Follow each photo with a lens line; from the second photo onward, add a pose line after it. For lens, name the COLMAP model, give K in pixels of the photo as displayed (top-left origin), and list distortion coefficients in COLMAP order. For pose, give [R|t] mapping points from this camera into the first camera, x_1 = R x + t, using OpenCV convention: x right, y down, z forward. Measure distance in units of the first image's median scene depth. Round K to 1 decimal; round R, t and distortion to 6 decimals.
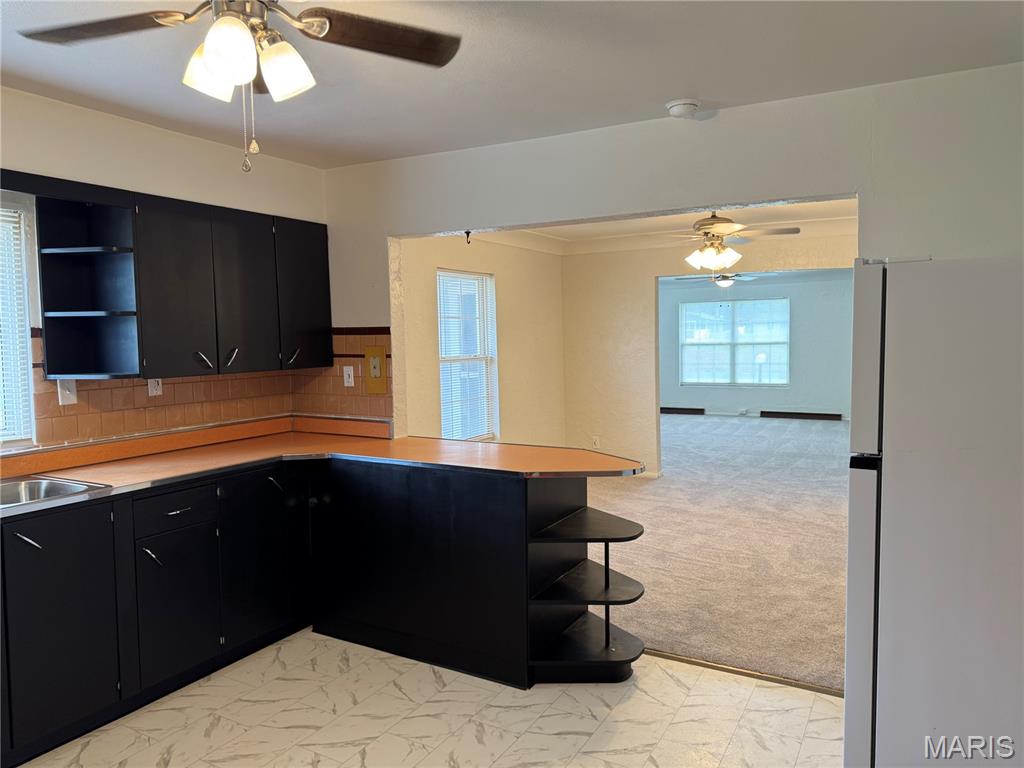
lens RADIAL K [[709.4, 0, 512.0], [0, 709.4, 384.0], [0, 0, 1]] dist [0.104590, -0.150521]
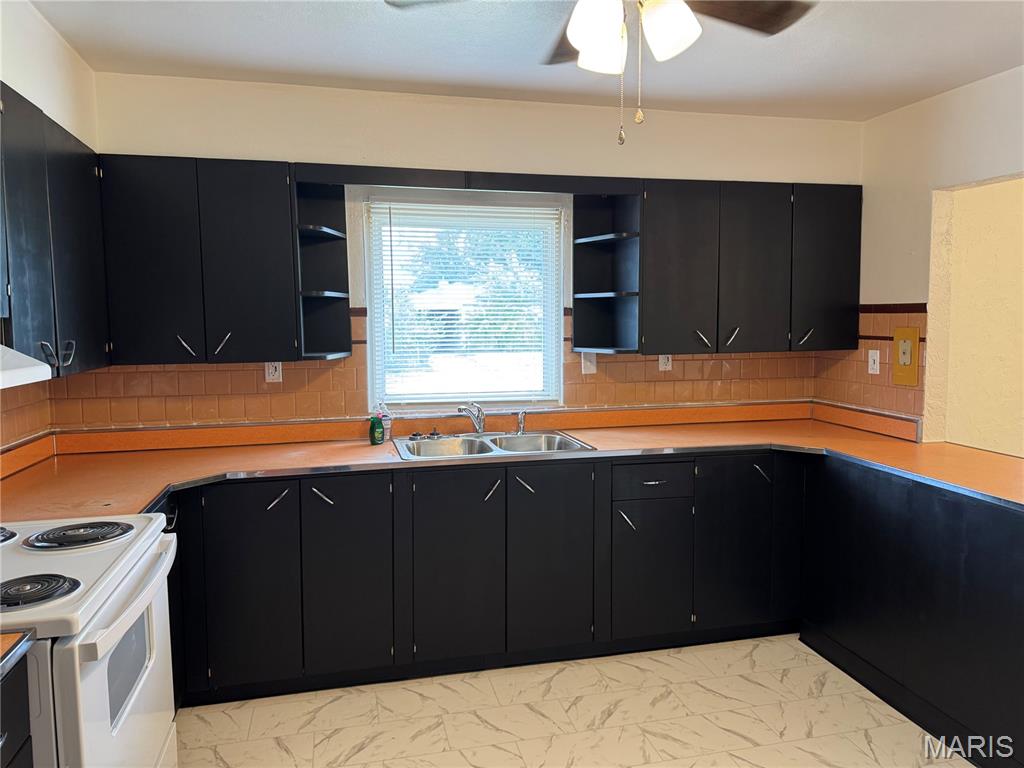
lens RADIAL K [[709.4, 0, 512.0], [0, 709.4, 384.0], [0, 0, 1]] dist [0.104590, -0.150521]
pose [[0.689393, 0.077296, -0.720252, 0.119908], [-0.053310, 0.997008, 0.055971, -0.012394], [0.722423, -0.000189, 0.691451, 0.120005]]
